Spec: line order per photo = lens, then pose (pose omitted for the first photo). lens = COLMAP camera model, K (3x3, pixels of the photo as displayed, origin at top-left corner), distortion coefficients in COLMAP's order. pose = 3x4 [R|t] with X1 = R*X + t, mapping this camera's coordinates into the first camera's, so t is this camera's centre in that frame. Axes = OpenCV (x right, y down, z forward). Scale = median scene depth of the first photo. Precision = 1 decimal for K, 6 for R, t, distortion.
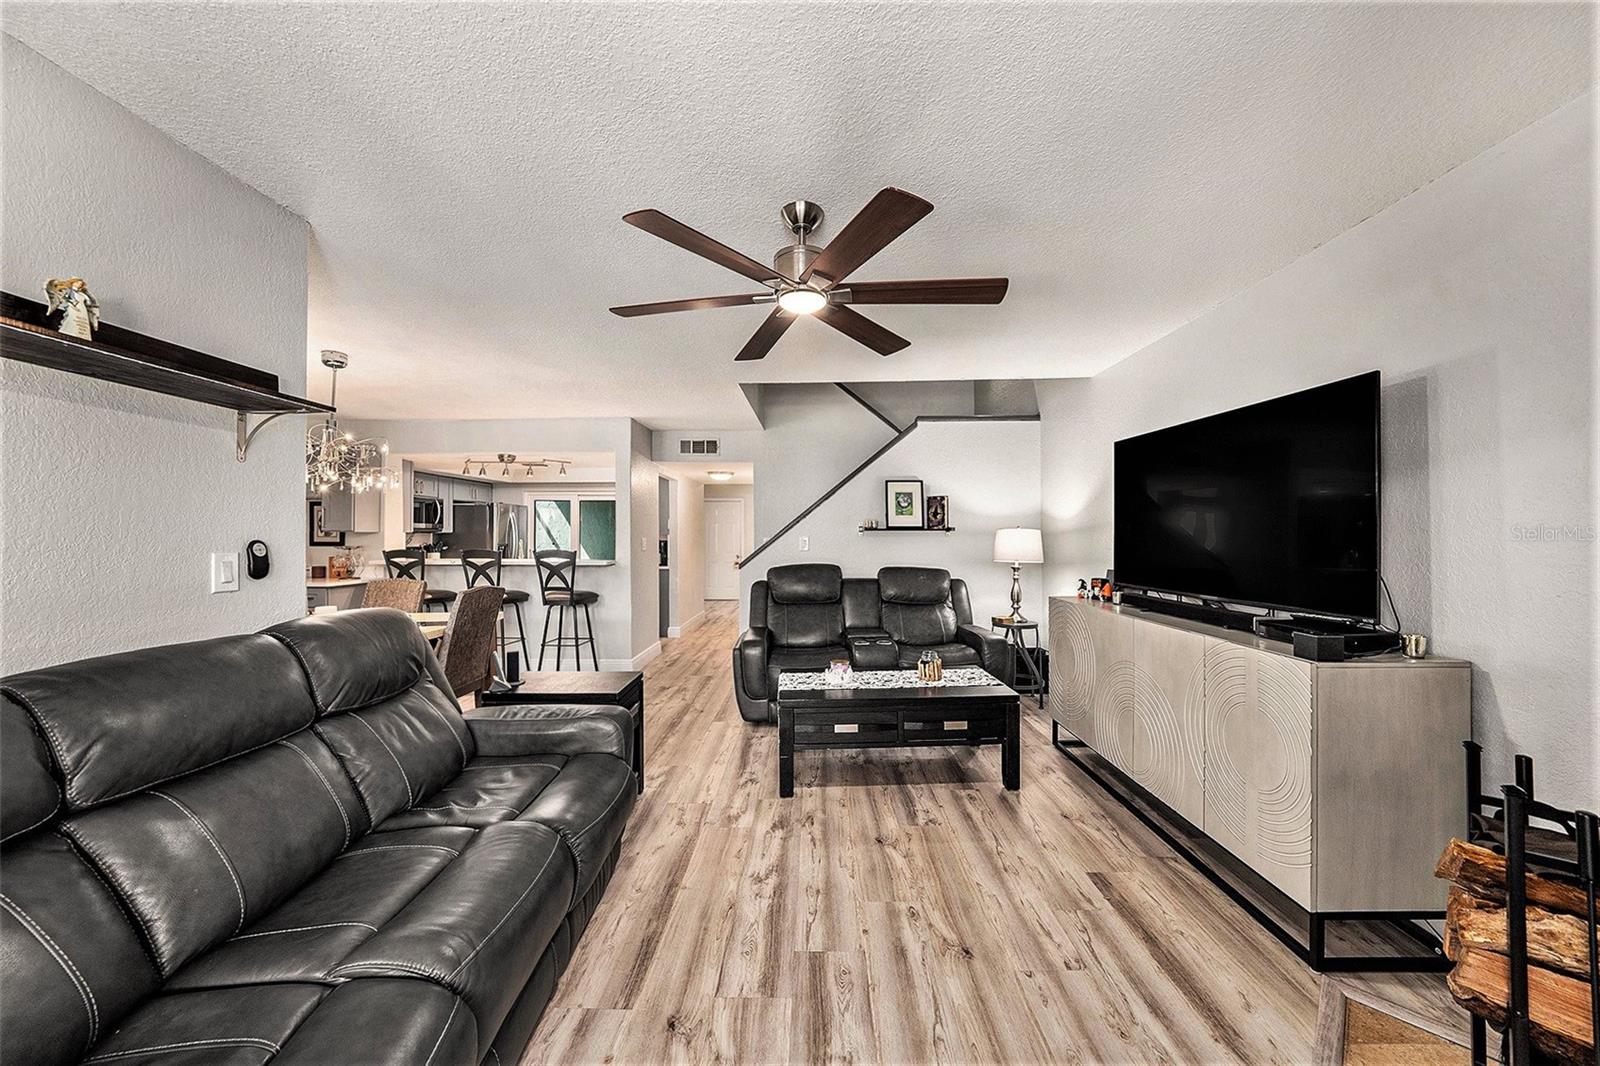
lens RADIAL K [[566.0, 0, 807.8], [0, 566.0, 526.3], [0, 0, 1]] dist [-0.030220, 0.006837]
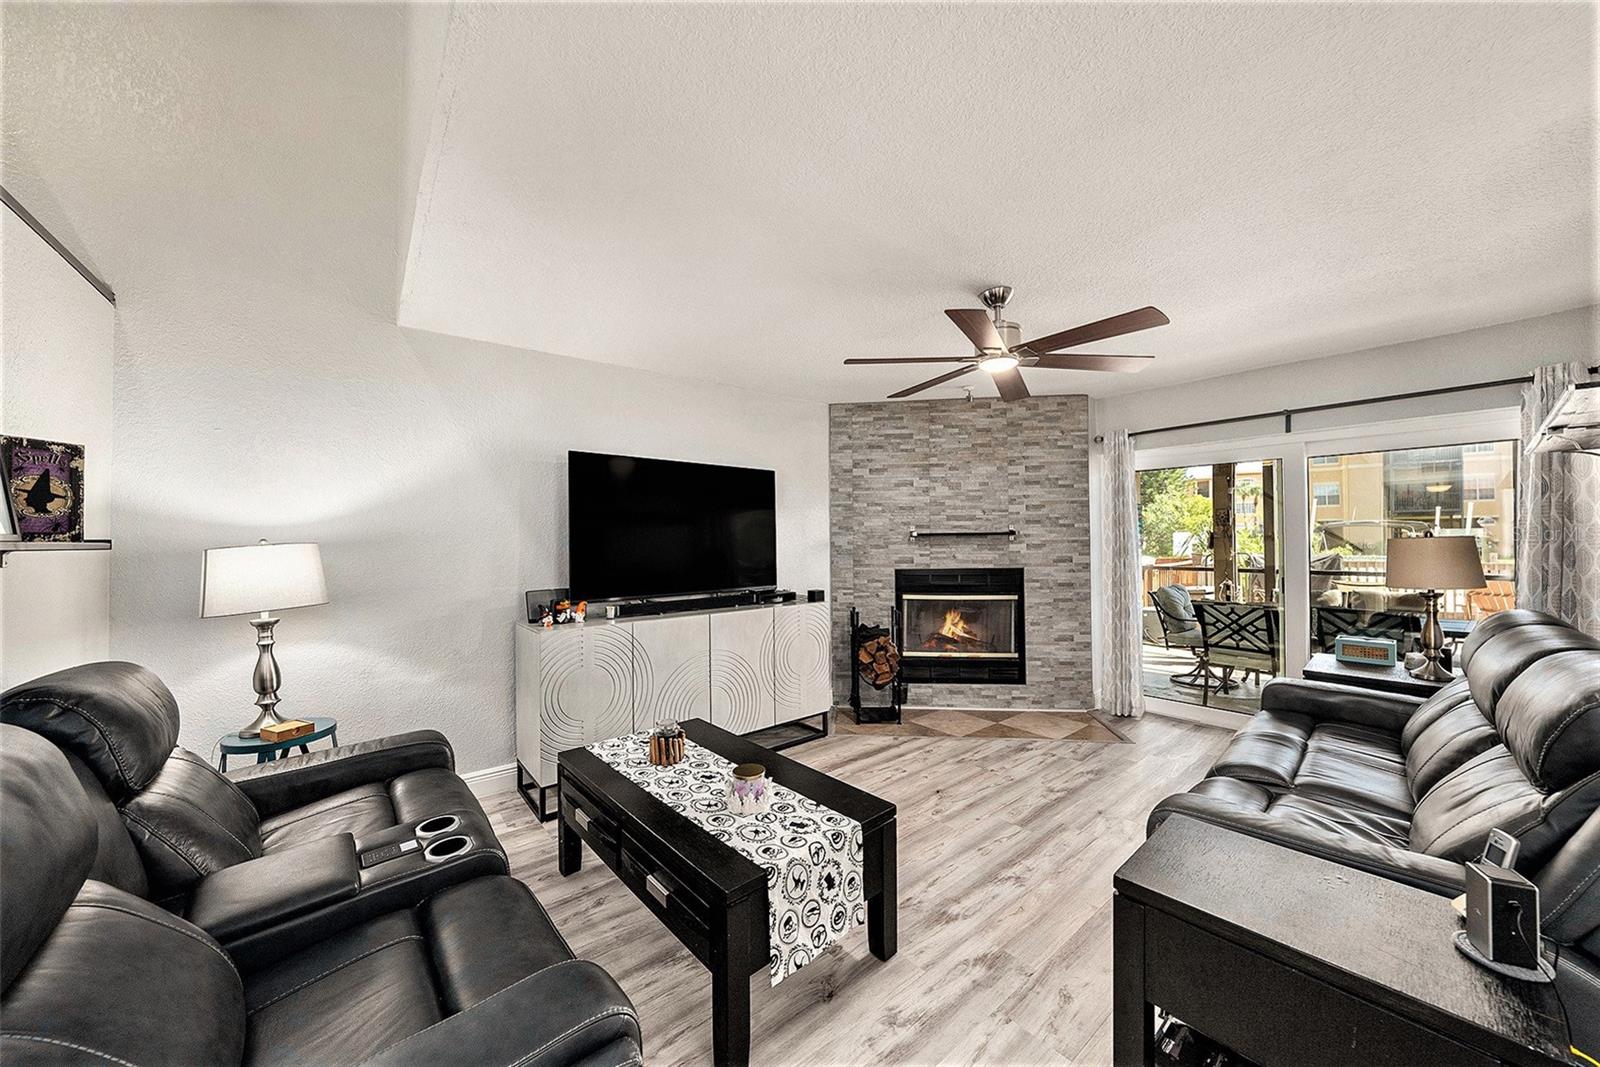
lens RADIAL K [[566.0, 0, 807.8], [0, 566.0, 526.8], [0, 0, 1]] dist [-0.030220, 0.006837]
pose [[-0.645381, 0.023480, 0.763500, -0.573954], [-0.000940, 0.999502, -0.031532, 0.007754], [-0.763860, -0.021068, -0.645038, 1.771631]]
